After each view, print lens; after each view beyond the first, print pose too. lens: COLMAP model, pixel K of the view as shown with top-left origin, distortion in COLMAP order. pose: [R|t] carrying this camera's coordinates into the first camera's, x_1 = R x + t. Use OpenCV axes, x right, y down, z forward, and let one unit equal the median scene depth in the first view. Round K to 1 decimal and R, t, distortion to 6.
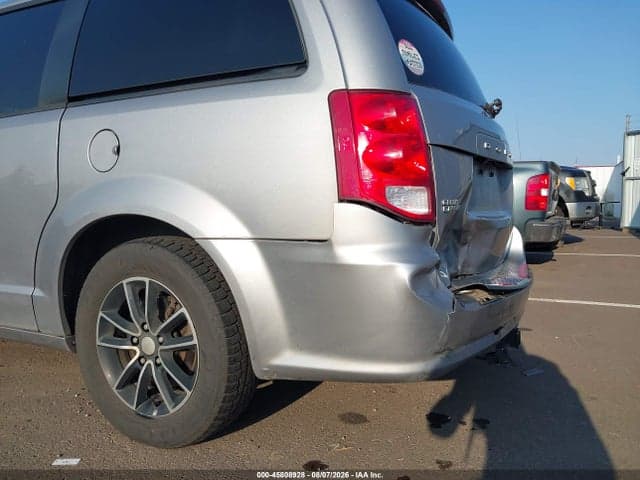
lens RADIAL K [[508.3, 0, 331.6], [0, 508.3, 236.9], [0, 0, 1]] dist [0.009670, -0.006817]
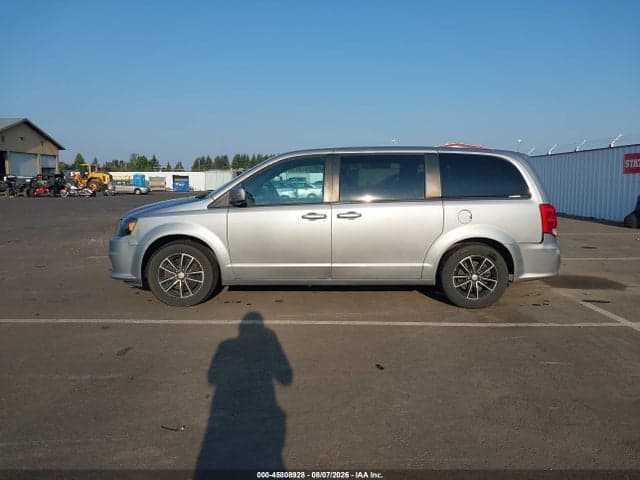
lens RADIAL K [[508.3, 0, 331.6], [0, 508.3, 236.9], [0, 0, 1]] dist [0.009670, -0.006817]
pose [[0.878641, -0.060784, 0.473598, -2.916131], [0.012151, 0.994389, 0.105081, -0.425423], [-0.477328, -0.086574, 0.874450, -1.464656]]
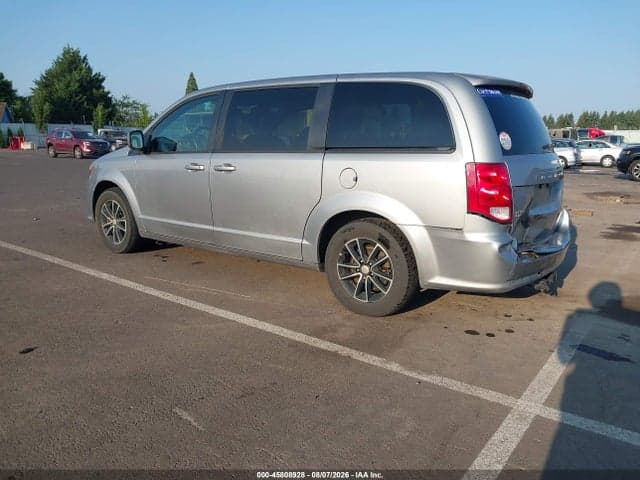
lens RADIAL K [[508.3, 0, 331.6], [0, 508.3, 236.9], [0, 0, 1]] dist [0.009670, -0.006817]
pose [[0.988642, 0.026502, -0.147934, -0.219709], [-0.000192, 0.984551, 0.175100, -0.325197], [0.150289, -0.173083, 0.973373, -1.163553]]
